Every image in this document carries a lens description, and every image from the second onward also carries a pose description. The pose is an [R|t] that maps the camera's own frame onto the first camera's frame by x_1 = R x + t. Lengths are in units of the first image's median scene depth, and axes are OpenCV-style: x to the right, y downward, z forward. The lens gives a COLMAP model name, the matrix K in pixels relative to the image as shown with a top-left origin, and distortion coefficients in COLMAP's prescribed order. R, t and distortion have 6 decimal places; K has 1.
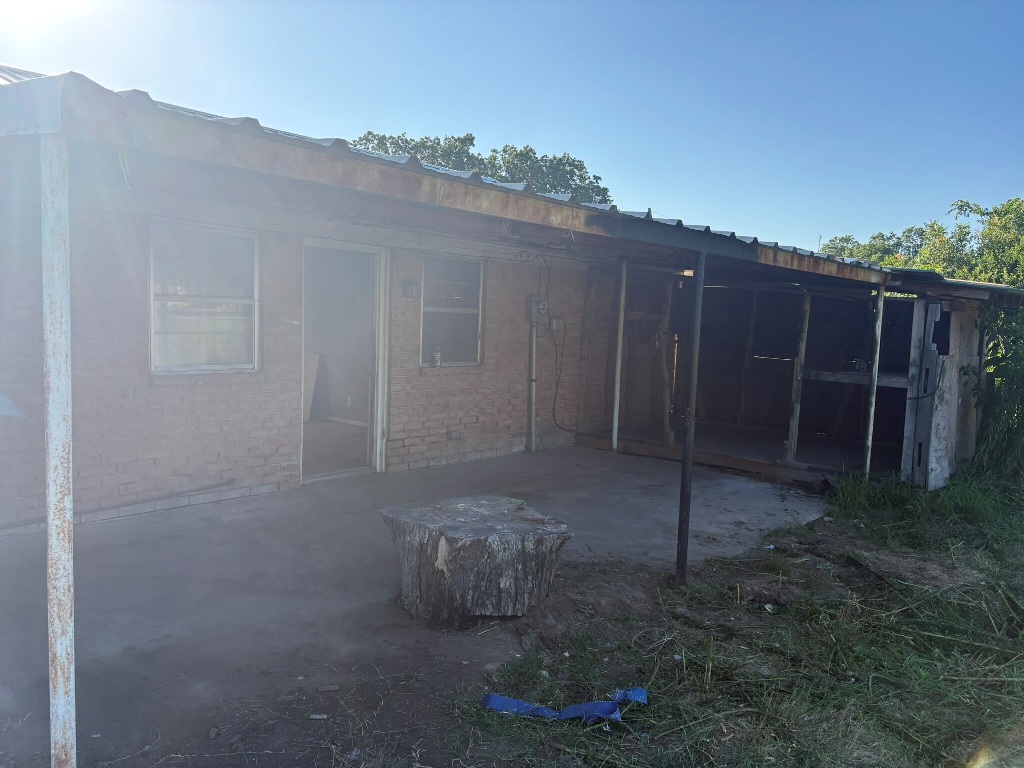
lens RADIAL K [[767.4, 0, 509.9], [0, 767.4, 384.3], [0, 0, 1]] dist [0.010988, 0.003218]
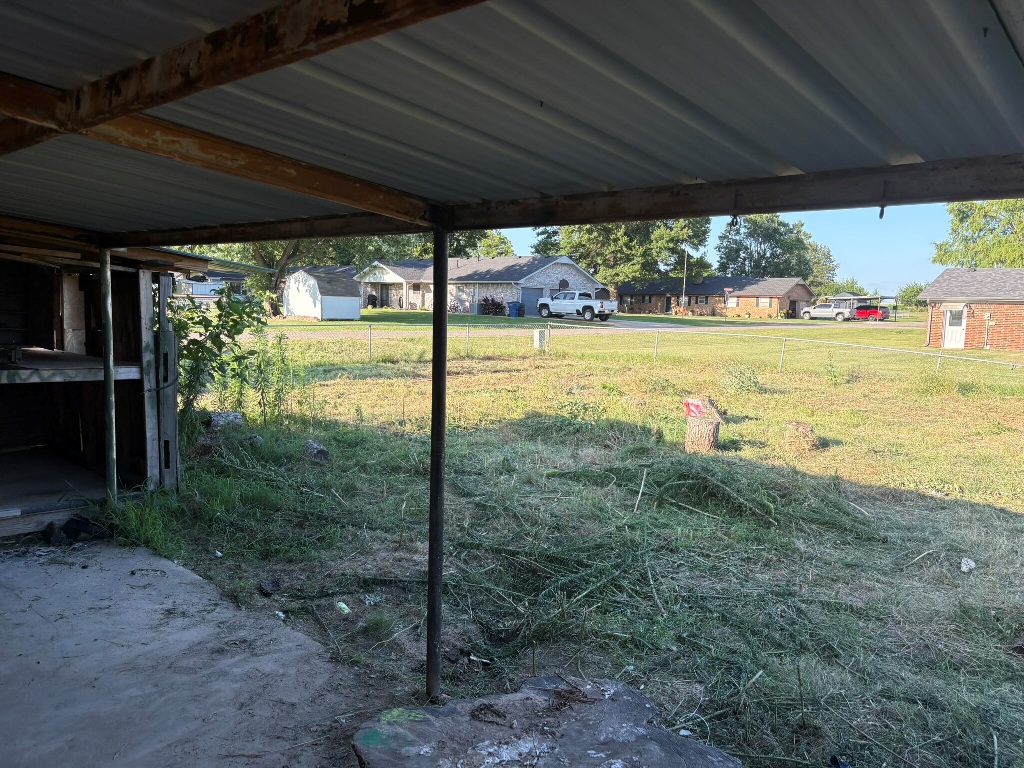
lens RADIAL K [[767.4, 0, 510.5], [0, 767.4, 383.3], [0, 0, 1]] dist [0.010988, 0.003218]
pose [[0.004681, -0.135054, 0.990827, -0.293388], [0.060129, 0.989083, 0.134532, -0.076839], [-0.998180, 0.058948, 0.012751, 0.601481]]
